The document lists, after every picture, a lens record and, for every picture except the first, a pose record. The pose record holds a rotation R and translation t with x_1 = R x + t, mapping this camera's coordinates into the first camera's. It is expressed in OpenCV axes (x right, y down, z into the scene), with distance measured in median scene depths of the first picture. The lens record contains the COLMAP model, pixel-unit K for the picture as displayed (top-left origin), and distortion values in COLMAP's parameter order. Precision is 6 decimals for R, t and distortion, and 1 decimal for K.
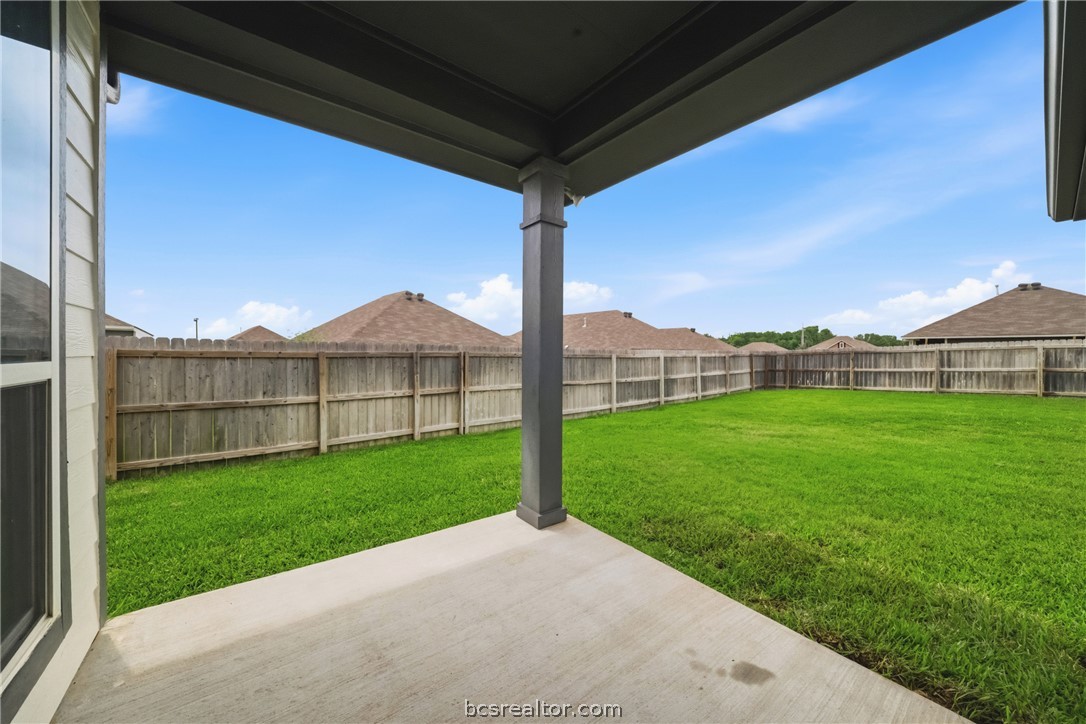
lens RADIAL K [[383.8, 0, 540.1], [0, 383.8, 357.9], [0, 0, 1]] dist [-0.002927, -0.000044]
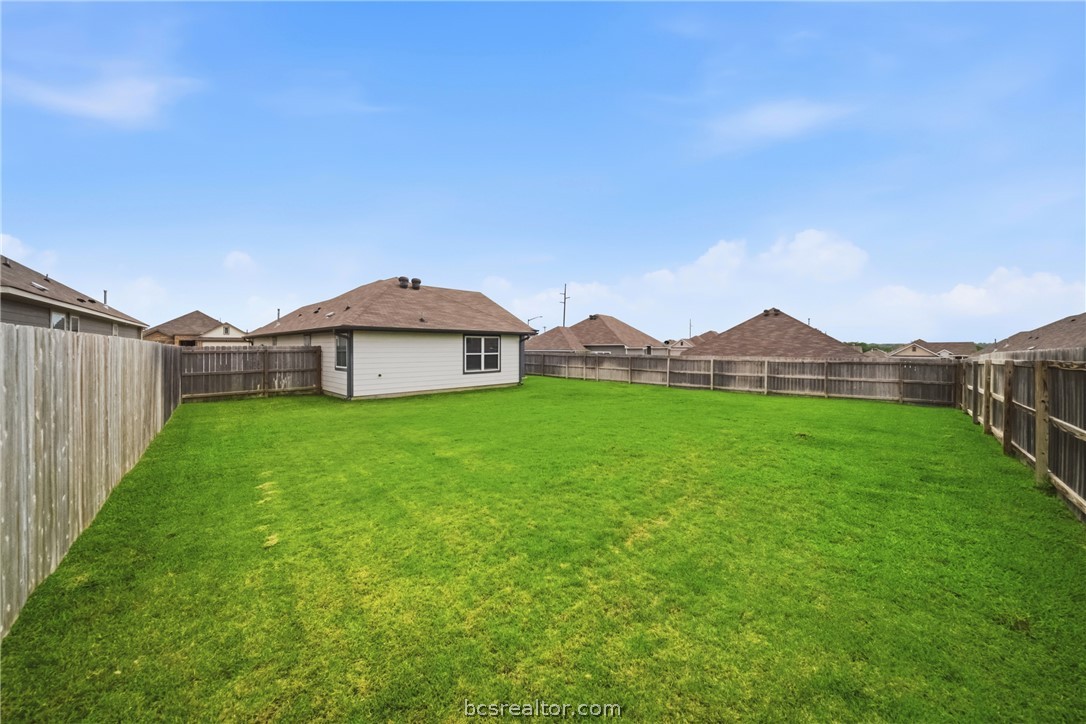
lens RADIAL K [[387.9, 0, 543.0], [0, 387.9, 362.0], [0, 0, 1]] dist [-0.001401, -0.000291]
pose [[0.161491, 0.031035, -0.986386, 1.814239], [-0.021581, 0.999377, 0.027910, -0.025289], [0.986638, 0.016780, 0.162060, 0.036288]]
